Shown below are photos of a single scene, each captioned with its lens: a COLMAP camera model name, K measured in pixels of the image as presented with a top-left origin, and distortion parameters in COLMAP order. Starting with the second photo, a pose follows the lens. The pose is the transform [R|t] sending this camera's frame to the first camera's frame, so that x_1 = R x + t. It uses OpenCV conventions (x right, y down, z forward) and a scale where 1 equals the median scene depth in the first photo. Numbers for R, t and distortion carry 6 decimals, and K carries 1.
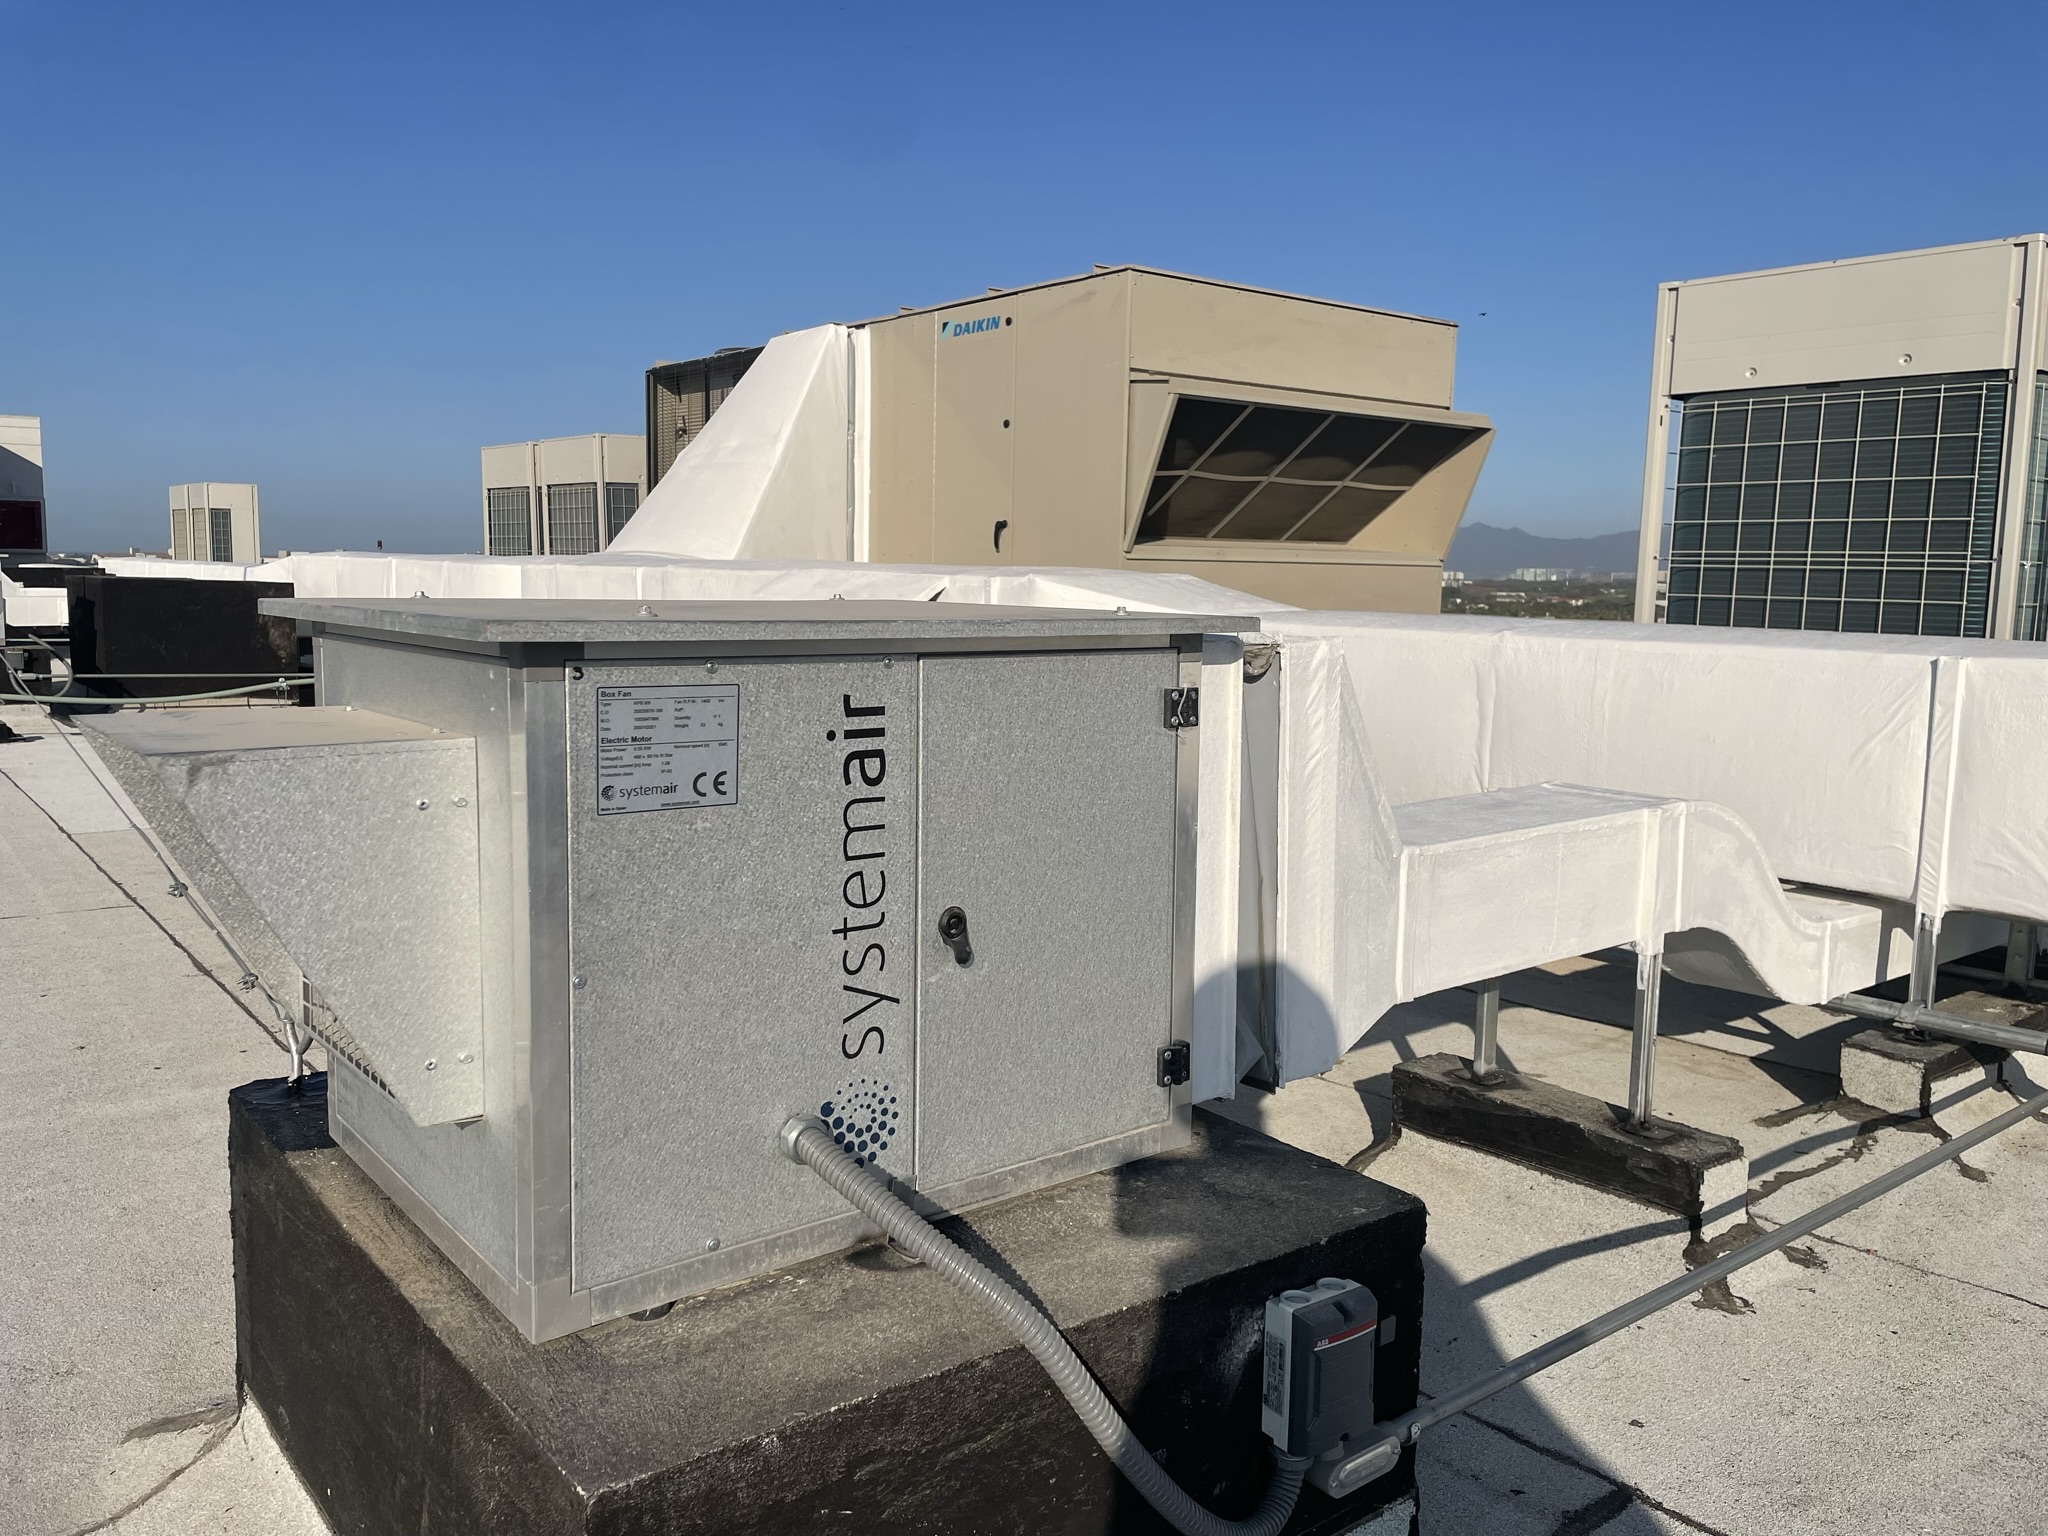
lens RADIAL K [[1541.4, 0, 1026.9], [0, 1541.4, 741.9], [0, 0, 1]] dist [0.096974, -0.123744]
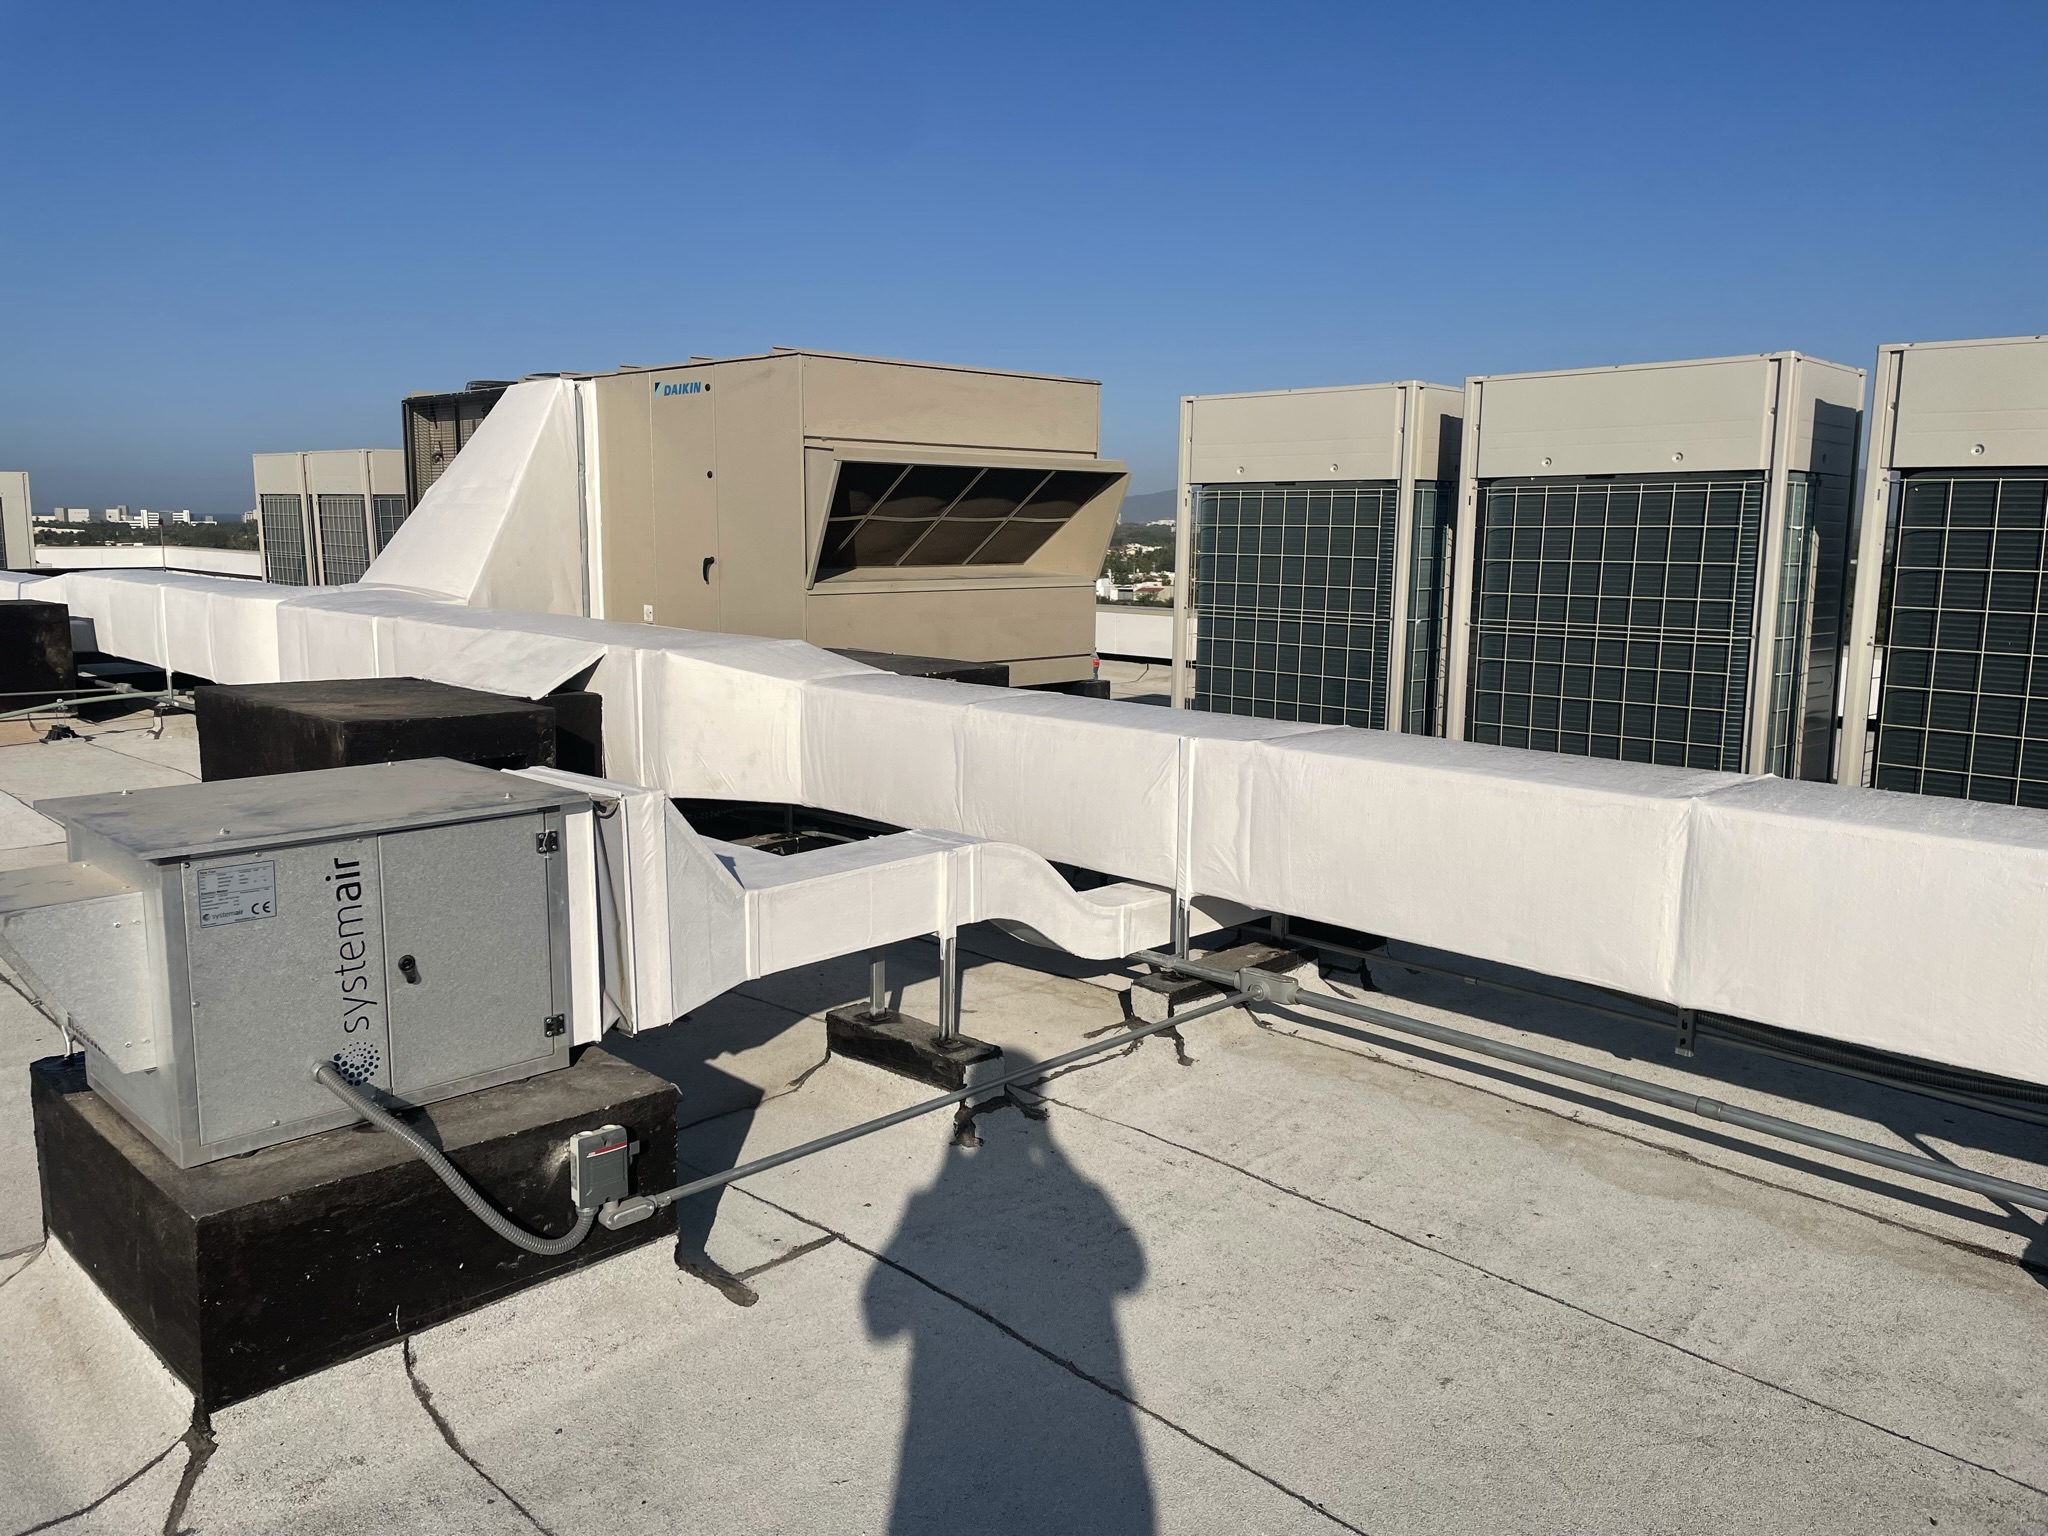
lens RADIAL K [[1541.4, 0, 1026.9], [0, 1541.4, 741.9], [0, 0, 1]] dist [0.096974, -0.123744]
pose [[0.994253, -0.027570, 0.103443, 0.397579], [0.024083, 0.999104, 0.034803, -0.159358], [-0.104310, -0.032112, 0.994026, -0.788989]]
